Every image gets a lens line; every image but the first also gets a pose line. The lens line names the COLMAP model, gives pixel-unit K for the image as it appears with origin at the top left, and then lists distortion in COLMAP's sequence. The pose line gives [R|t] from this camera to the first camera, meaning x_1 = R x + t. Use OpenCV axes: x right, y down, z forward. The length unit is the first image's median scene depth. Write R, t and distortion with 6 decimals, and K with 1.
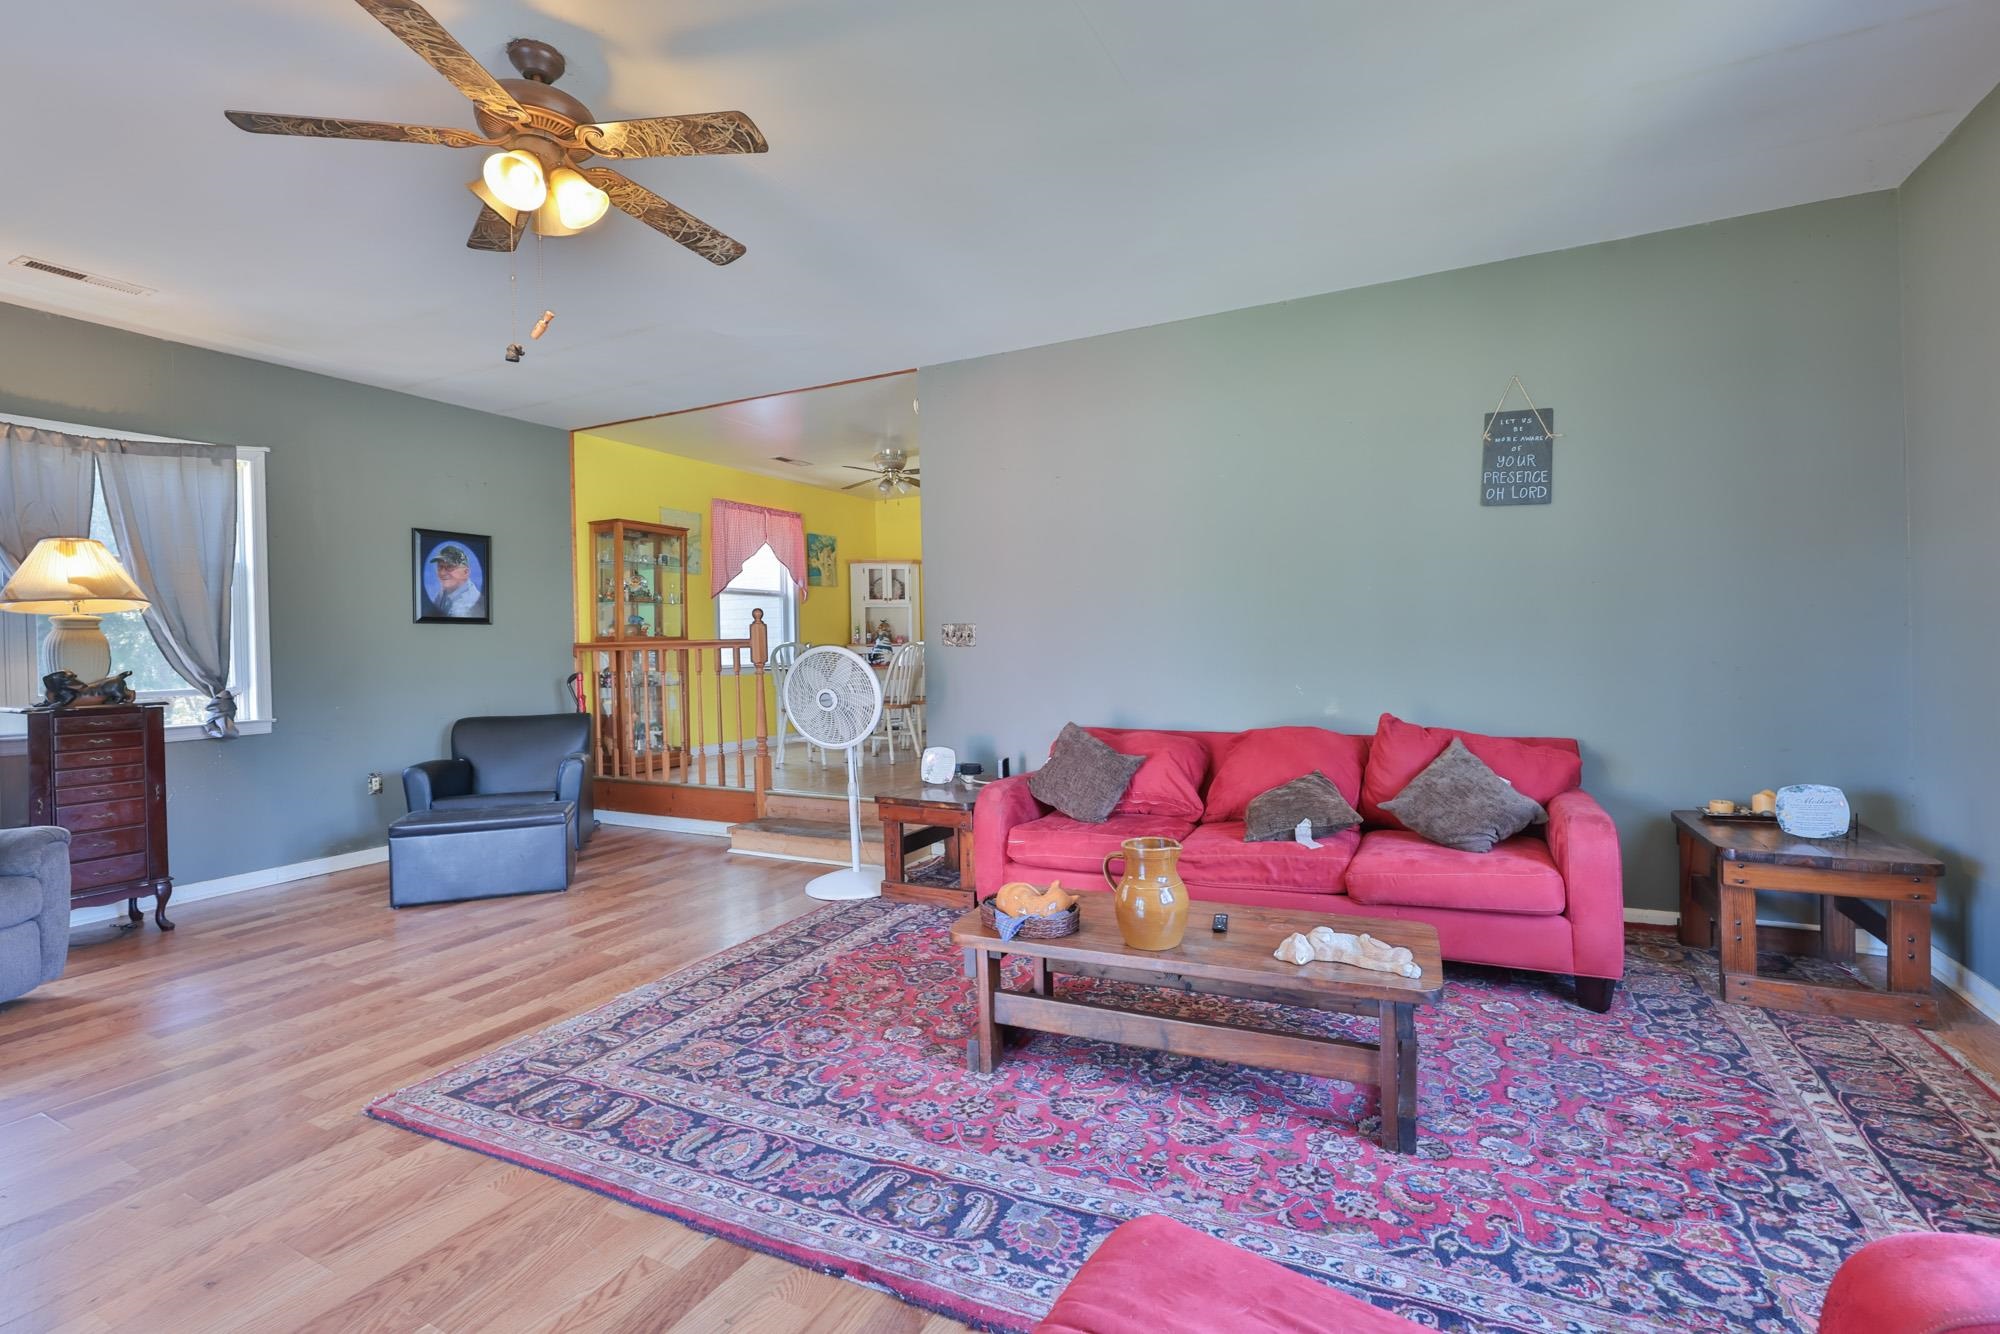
lens RADIAL K [[861.4, 0, 944.7], [0, 861.4, 656.4], [0, 0, 1]] dist [-0.000052, -0.000010]
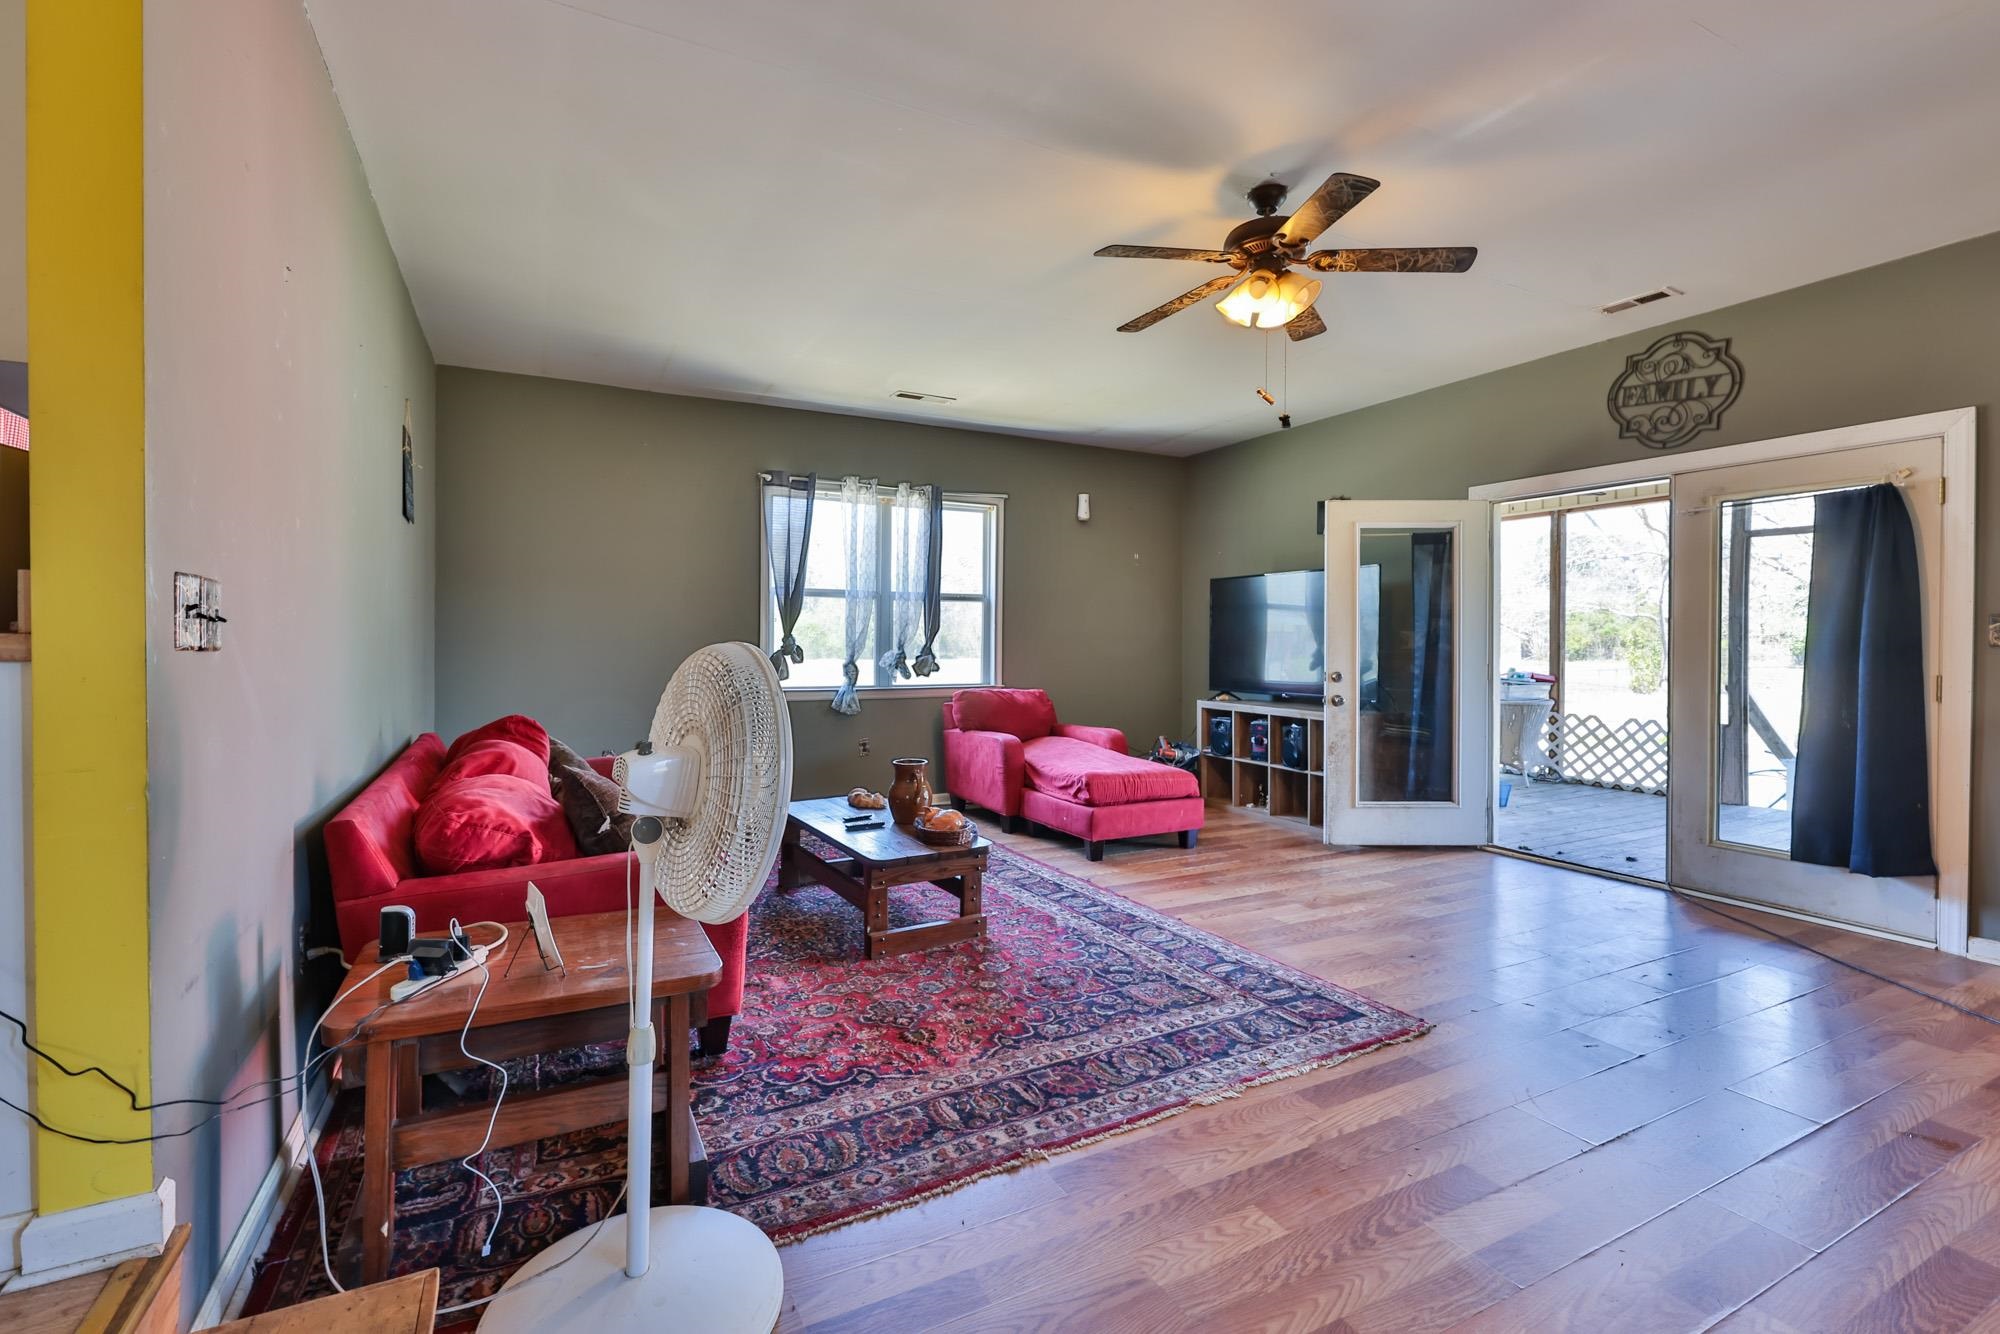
lens RADIAL K [[851.5, 0, 1004.8], [0, 851.5, 636.5], [0, 0, 1]] dist [-0.000202, -0.000073]
pose [[-0.846881, 0.020802, 0.531376, -0.720227], [0.022510, 0.999741, -0.003263, -0.020160], [-0.531307, 0.009197, -0.847130, 2.045828]]
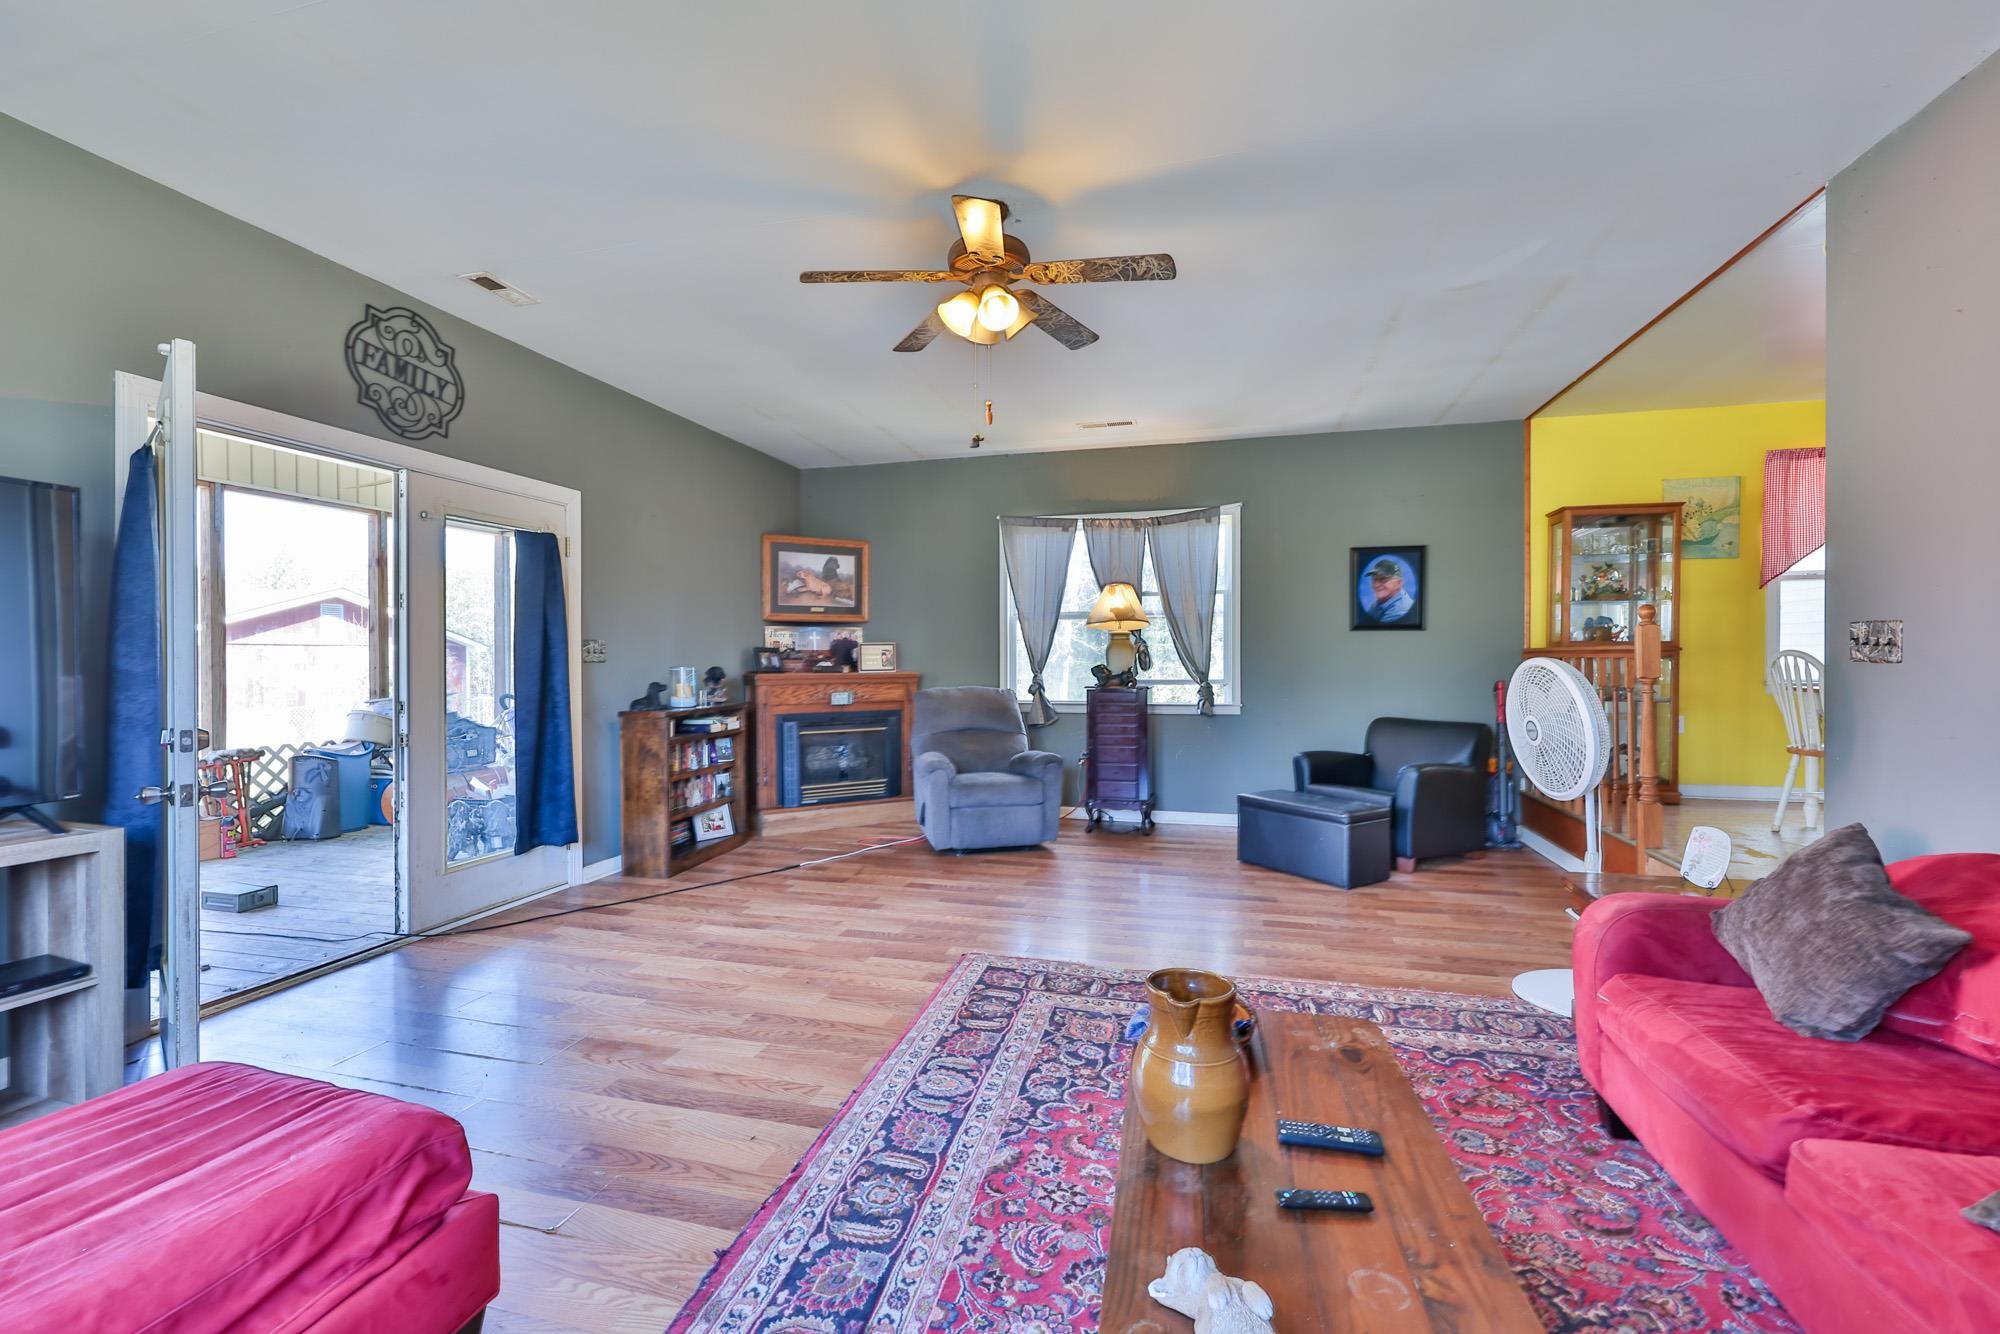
lens RADIAL K [[827.9, 0, 1051.1], [0, 827.9, 667.9], [0, 0, 1]] dist [-0.001164, 0.000010]
pose [[0.281121, 0.029889, -0.959207, 0.692888], [-0.014939, 0.999530, 0.026767, -0.026476], [0.959556, 0.006805, 0.281435, 0.641037]]
